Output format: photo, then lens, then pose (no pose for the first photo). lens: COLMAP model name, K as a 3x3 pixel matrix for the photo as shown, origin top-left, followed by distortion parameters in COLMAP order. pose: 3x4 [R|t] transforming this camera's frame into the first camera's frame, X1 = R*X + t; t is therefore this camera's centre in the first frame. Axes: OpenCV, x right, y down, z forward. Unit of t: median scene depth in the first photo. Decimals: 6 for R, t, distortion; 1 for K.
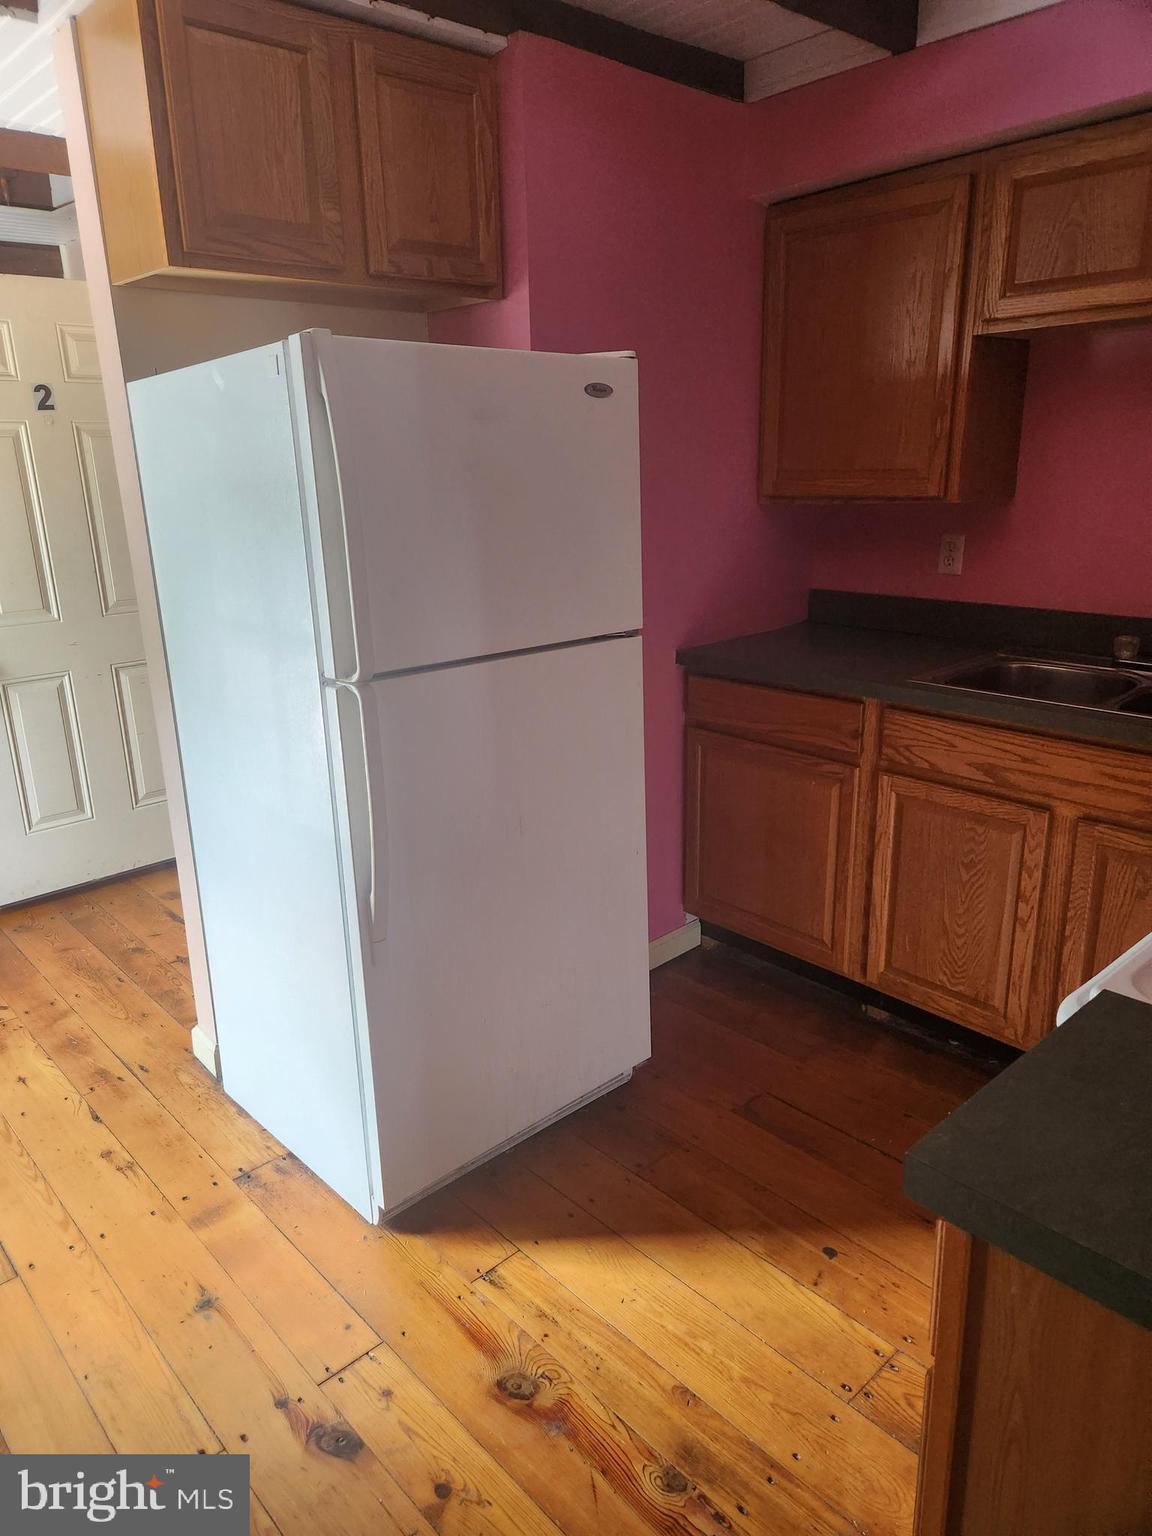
lens RADIAL K [[1042.5, 0, 564.0], [0, 1042.5, 765.2], [0, 0, 1]] dist [0.092697, -0.067483]
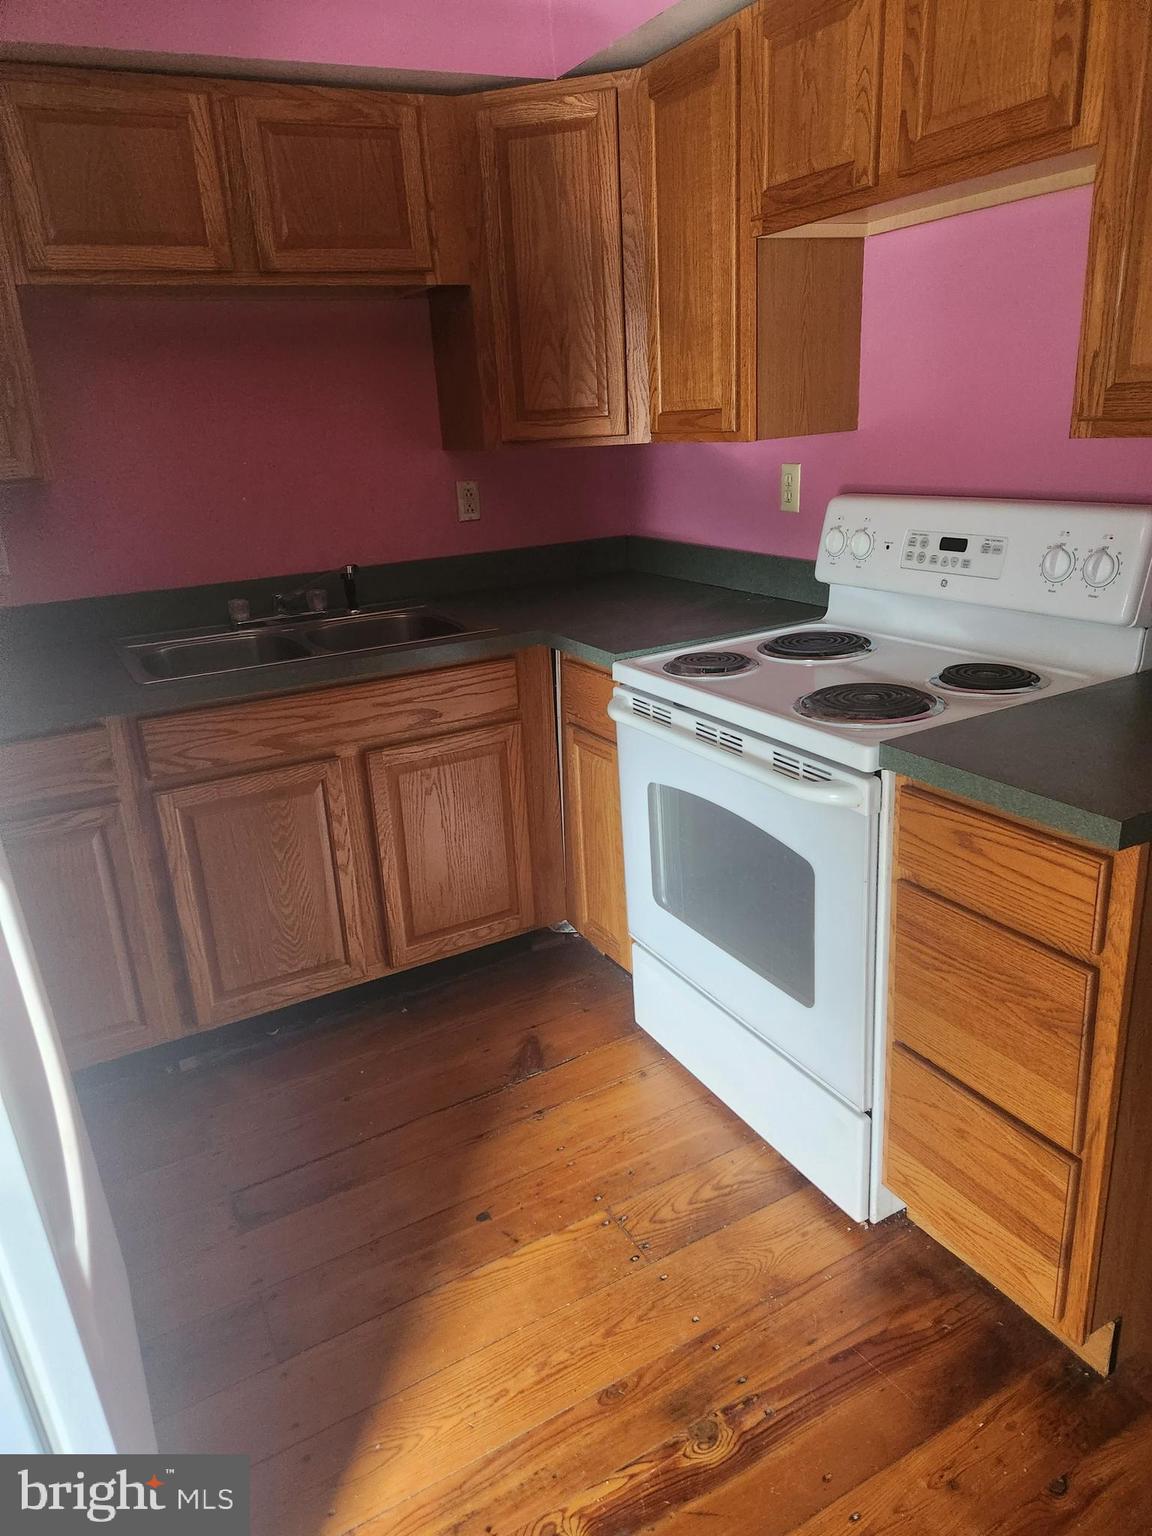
lens RADIAL K [[1042.5, 0, 564.0], [0, 1042.5, 765.2], [0, 0, 1]] dist [0.092697, -0.067483]
pose [[0.240298, -0.313152, 0.918799, -0.530742], [0.328252, 0.916987, 0.226685, -0.132107], [-0.913514, 0.247126, 0.323143, 0.537839]]
